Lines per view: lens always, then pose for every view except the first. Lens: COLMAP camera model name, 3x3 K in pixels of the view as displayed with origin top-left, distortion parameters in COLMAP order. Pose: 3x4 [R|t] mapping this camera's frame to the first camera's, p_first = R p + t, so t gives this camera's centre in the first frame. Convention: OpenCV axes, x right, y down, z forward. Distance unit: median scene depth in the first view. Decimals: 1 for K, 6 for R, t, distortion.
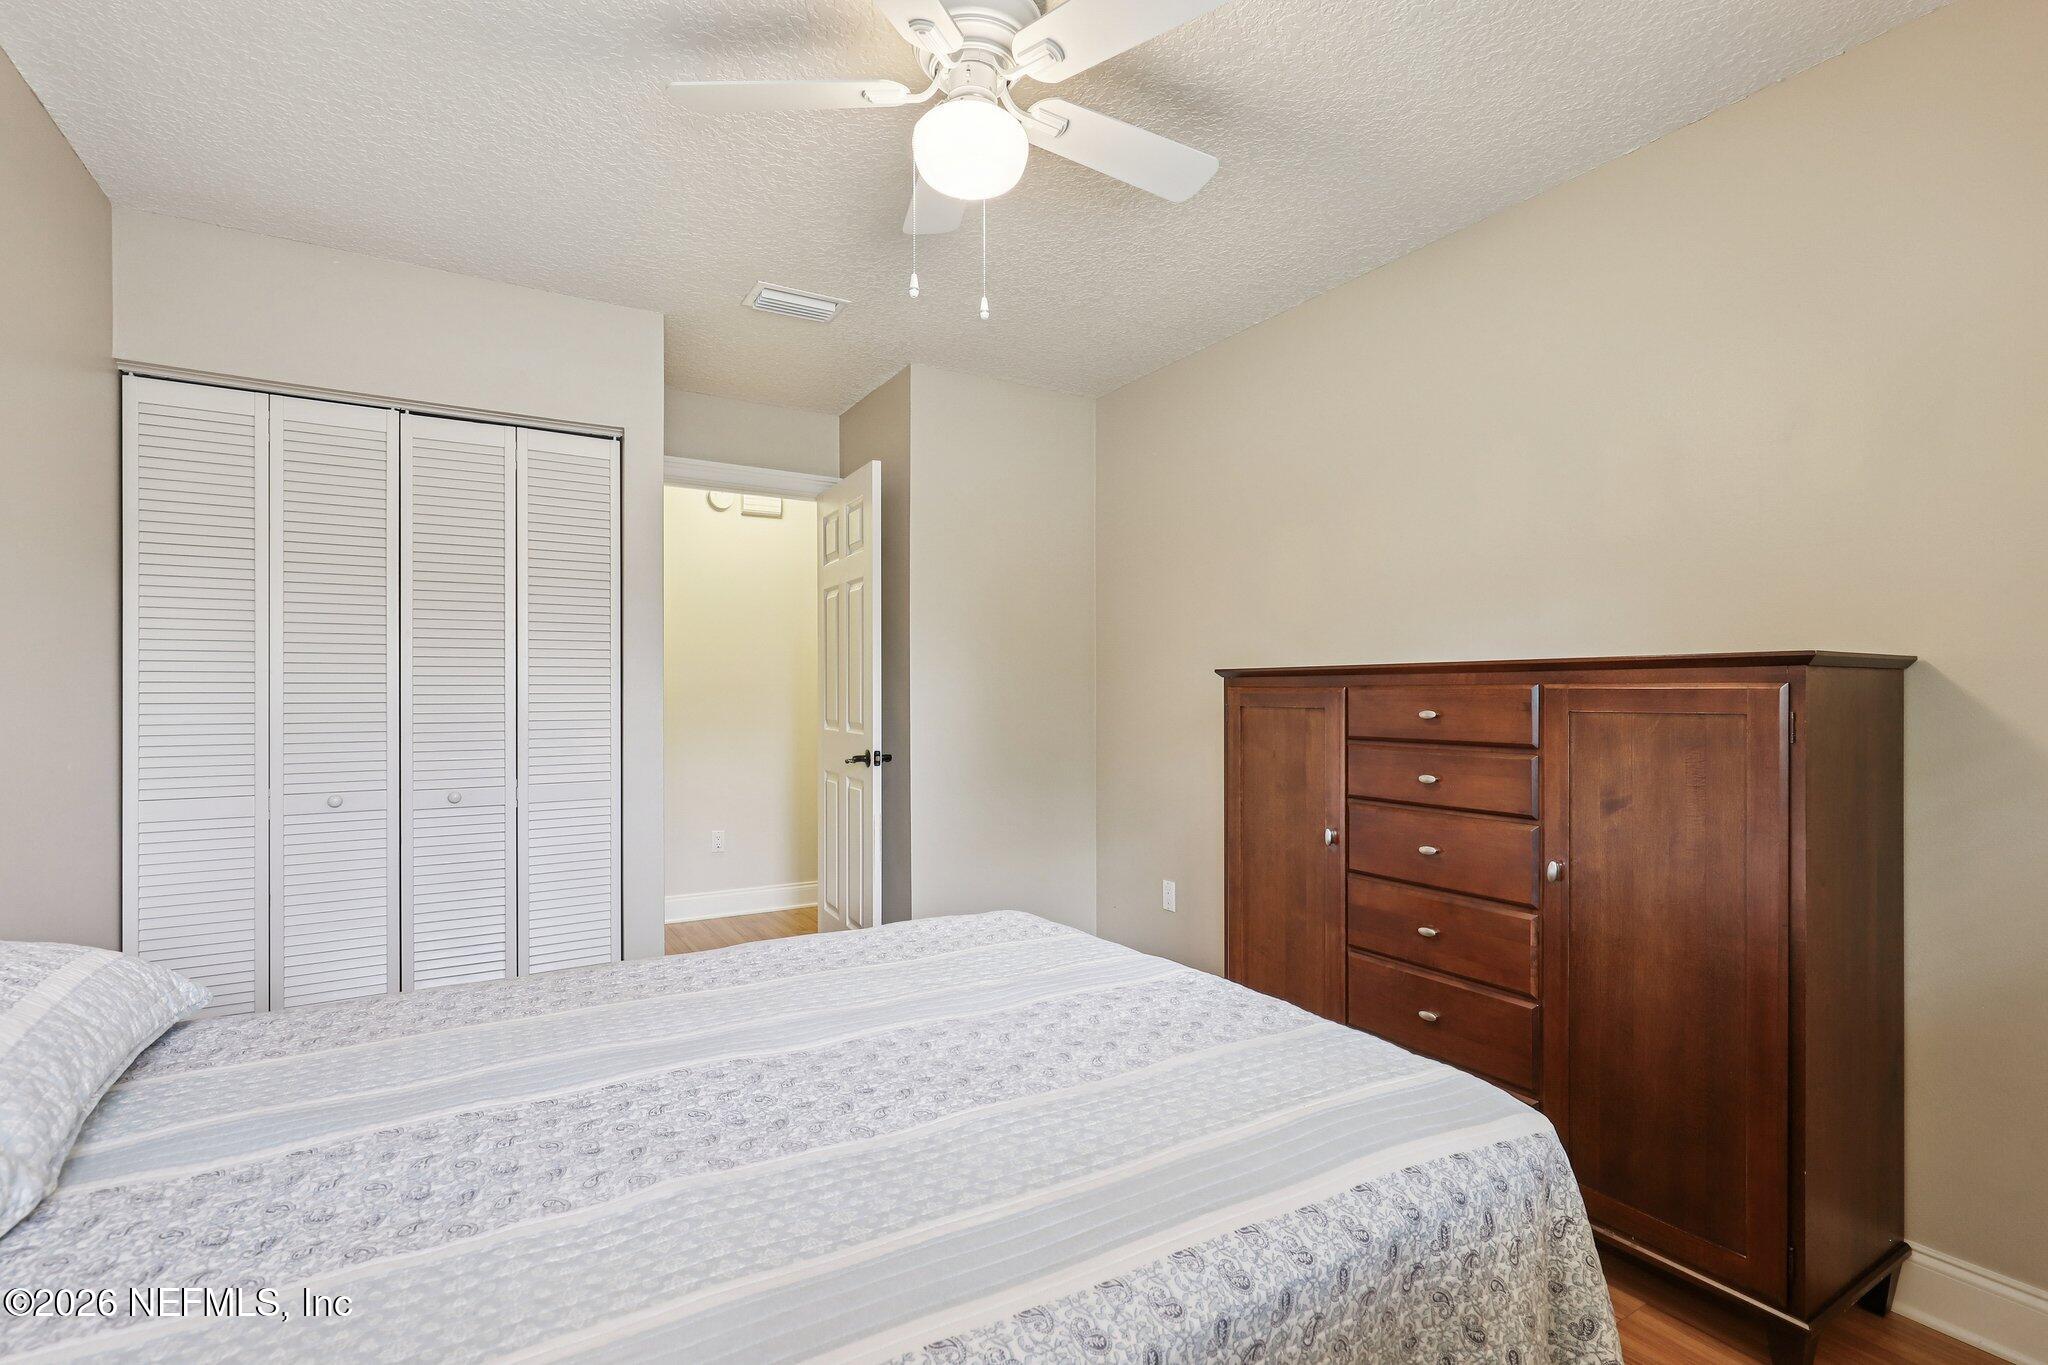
lens RADIAL K [[937.8, 0, 1040.1], [0, 937.8, 693.1], [0, 0, 1]] dist [0.001743, 0.000538]
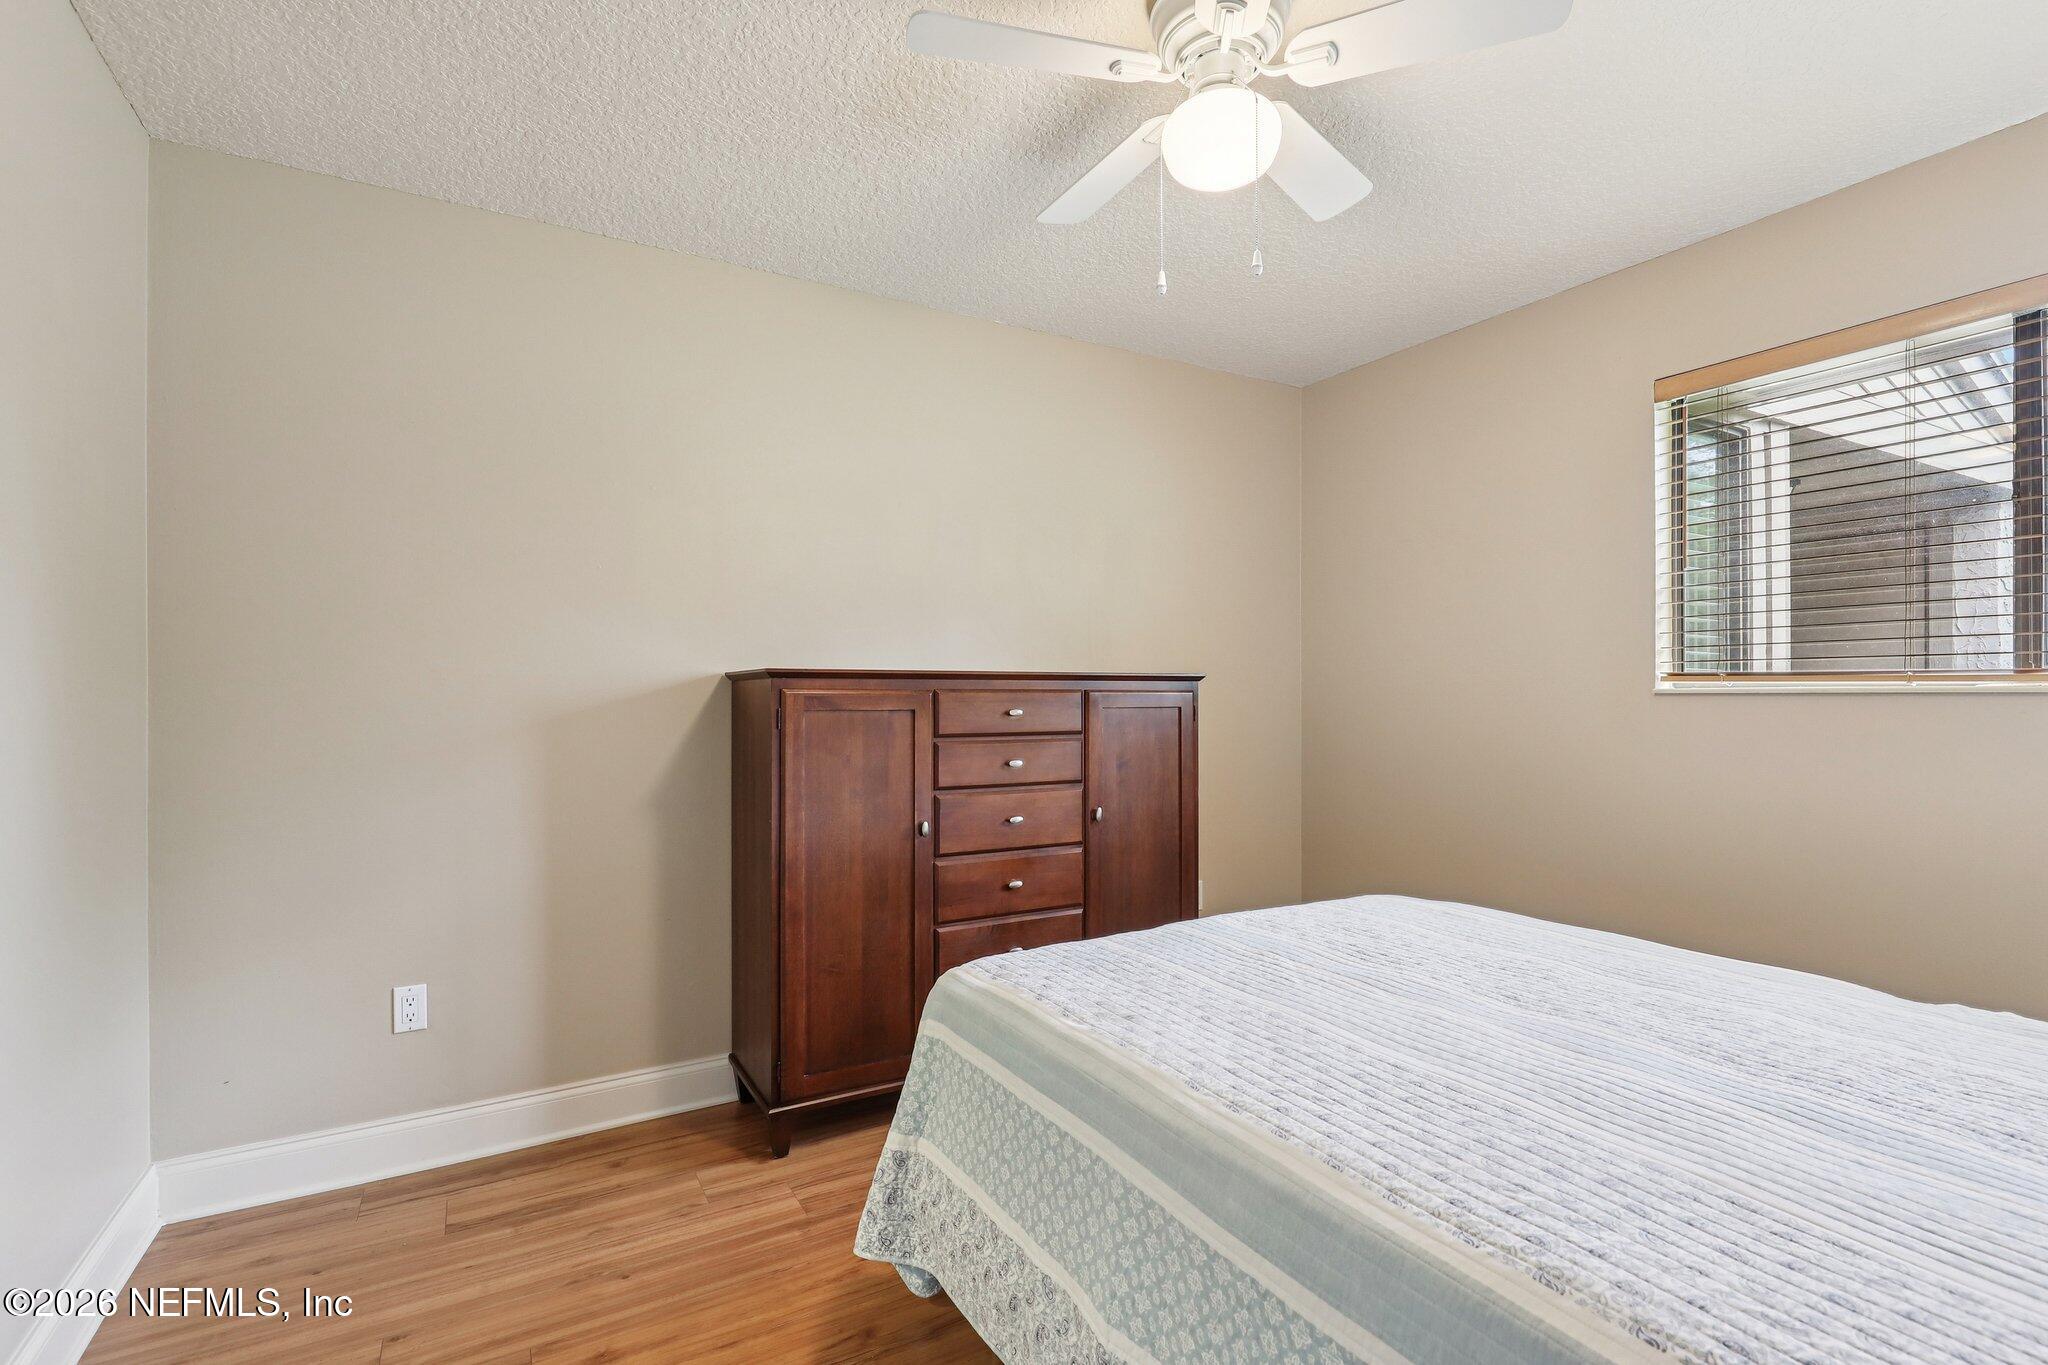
lens RADIAL K [[937.8, 0, 1040.1], [0, 937.8, 693.1], [0, 0, 1]] dist [0.001743, 0.000538]
pose [[0.016733, 0.008386, 0.999825, -0.798138], [-0.001183, 0.999964, -0.008367, 0.005710], [-0.999859, -0.001043, 0.016742, 0.879648]]
